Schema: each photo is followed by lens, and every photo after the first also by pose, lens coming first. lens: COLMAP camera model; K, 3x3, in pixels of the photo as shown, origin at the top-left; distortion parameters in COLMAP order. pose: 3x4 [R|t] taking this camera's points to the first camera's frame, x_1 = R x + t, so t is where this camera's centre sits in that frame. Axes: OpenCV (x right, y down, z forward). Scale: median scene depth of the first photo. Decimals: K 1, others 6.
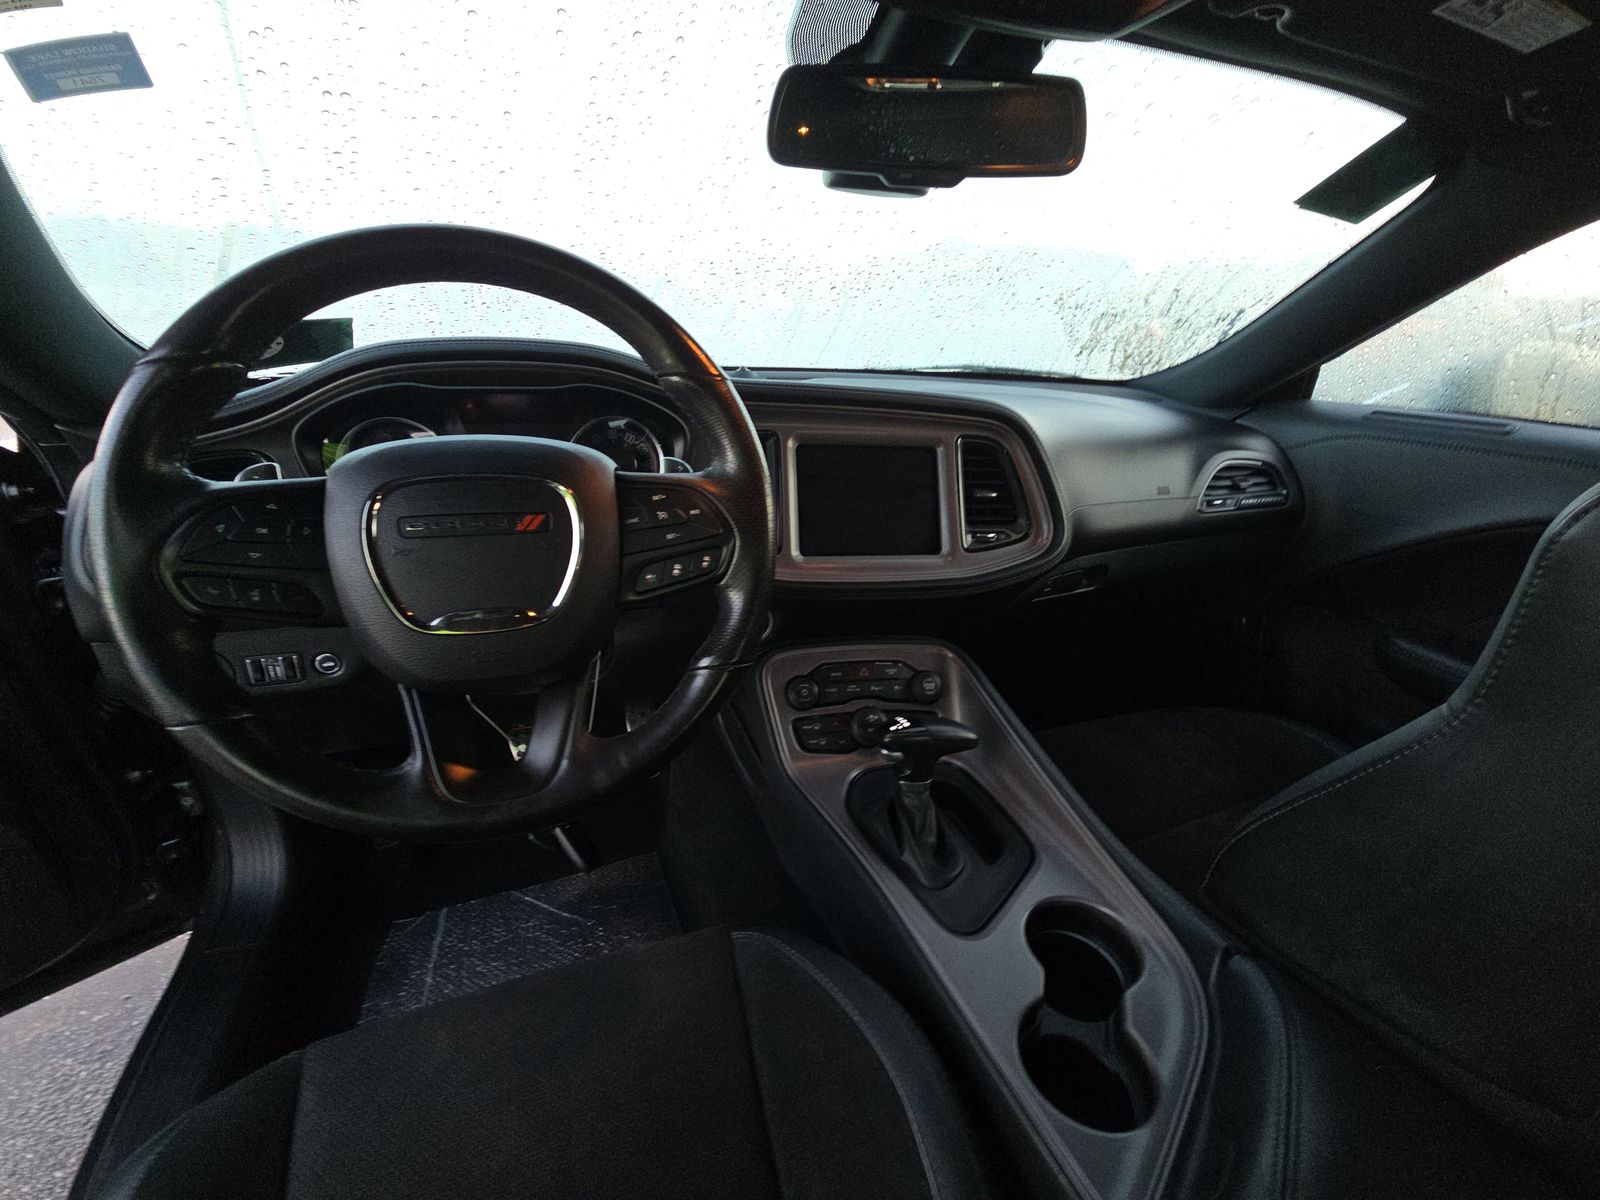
lens RADIAL K [[644.2, 0, 769.0], [0, 644.2, 595.2], [0, 0, 1]] dist [0.015299, -0.011819]
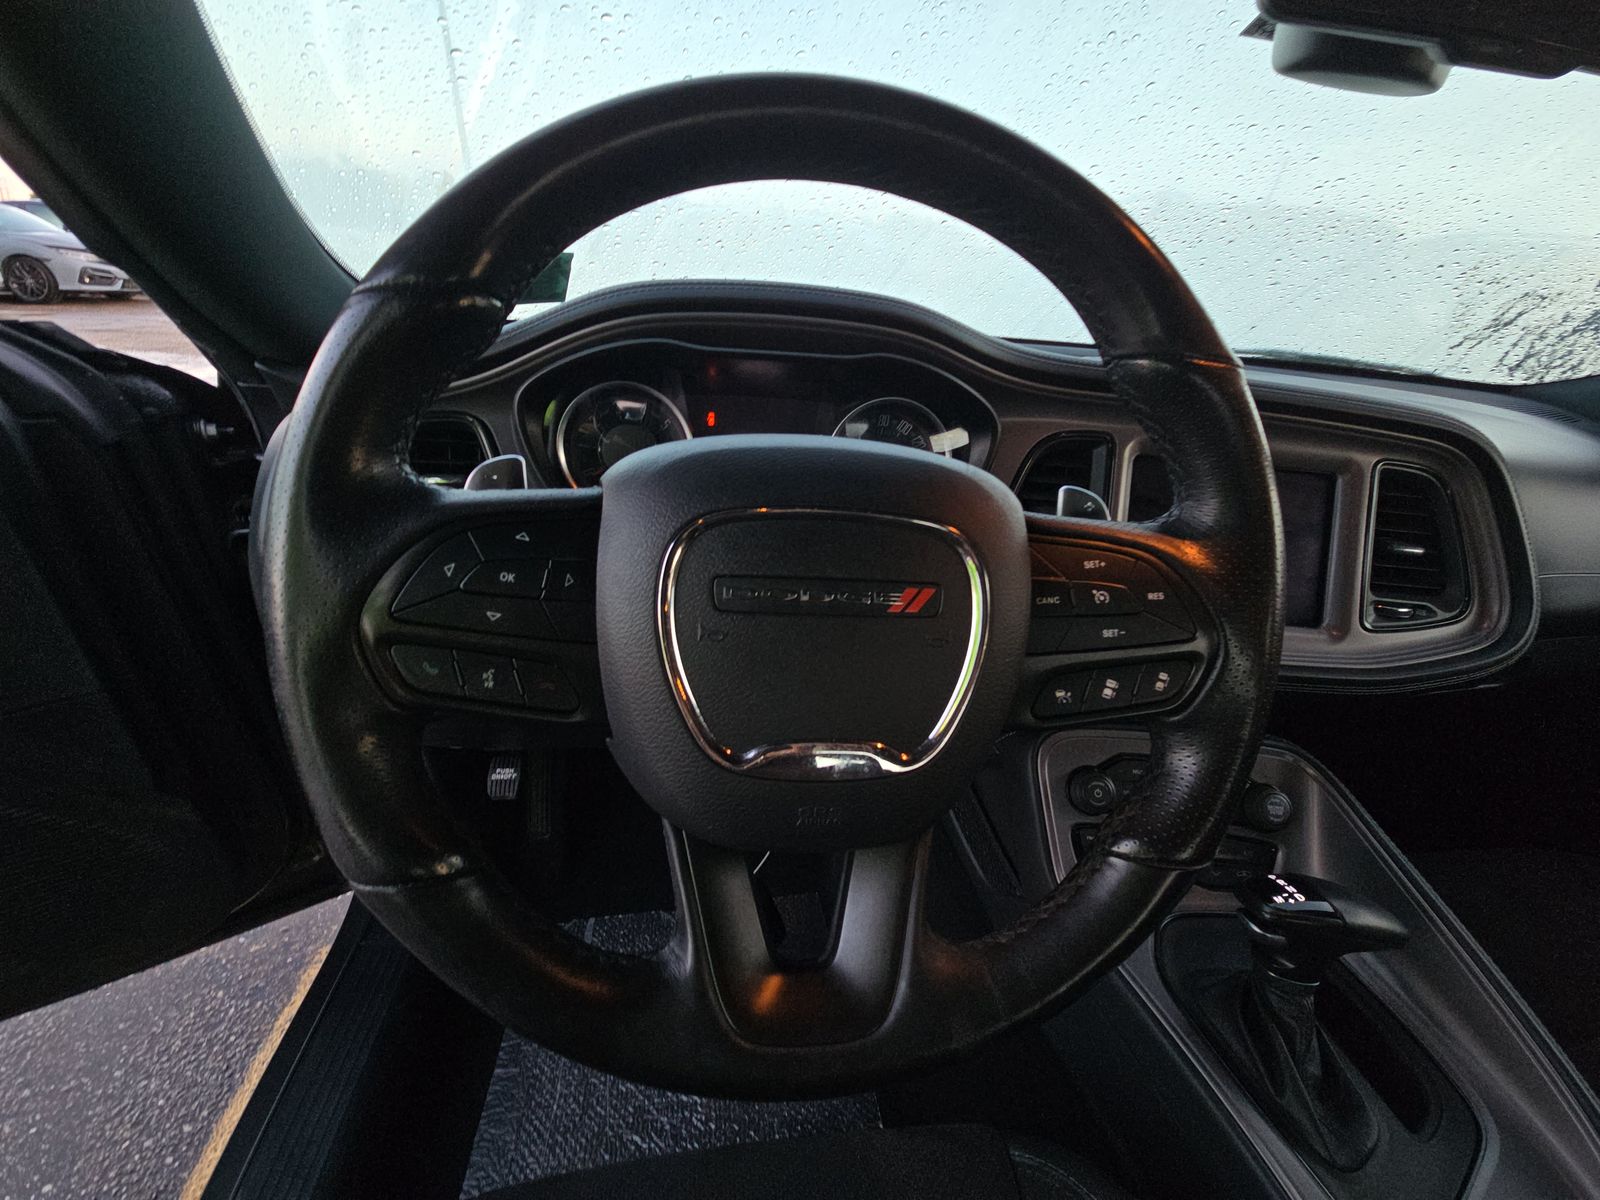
lens RADIAL K [[644.2, 0, 769.0], [0, 644.2, 595.2], [0, 0, 1]] dist [0.015299, -0.011819]
pose [[0.977966, 0.124979, -0.167220, -0.259044], [-0.116283, 0.991350, 0.060858, -0.089648], [0.173379, -0.040073, 0.984040, 0.259675]]
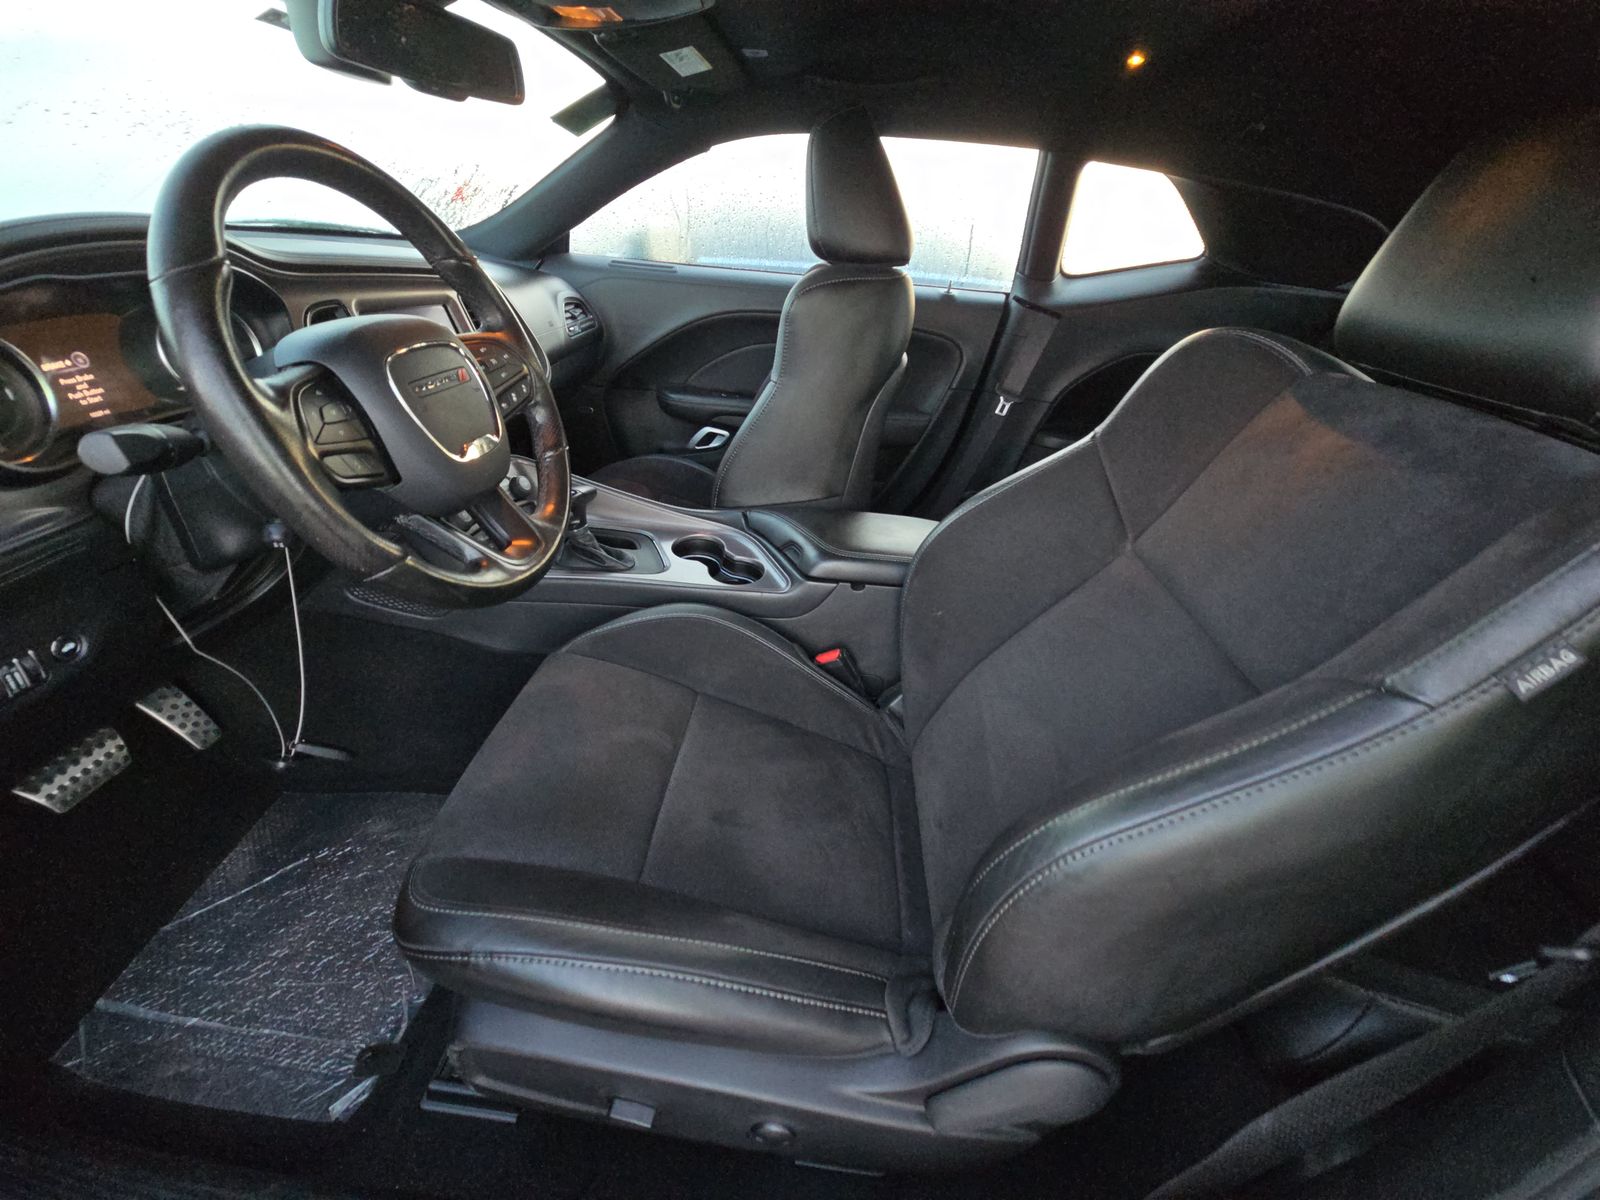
lens RADIAL K [[636.5, 0, 779.2], [0, 636.5, 598.5], [0, 0, 1]] dist [0.004257, 0.000386]
pose [[0.396445, -0.453915, 0.797993, -0.931129], [0.272781, 0.888203, 0.369710, -0.002601], [-0.876597, 0.071107, 0.475943, -0.155699]]
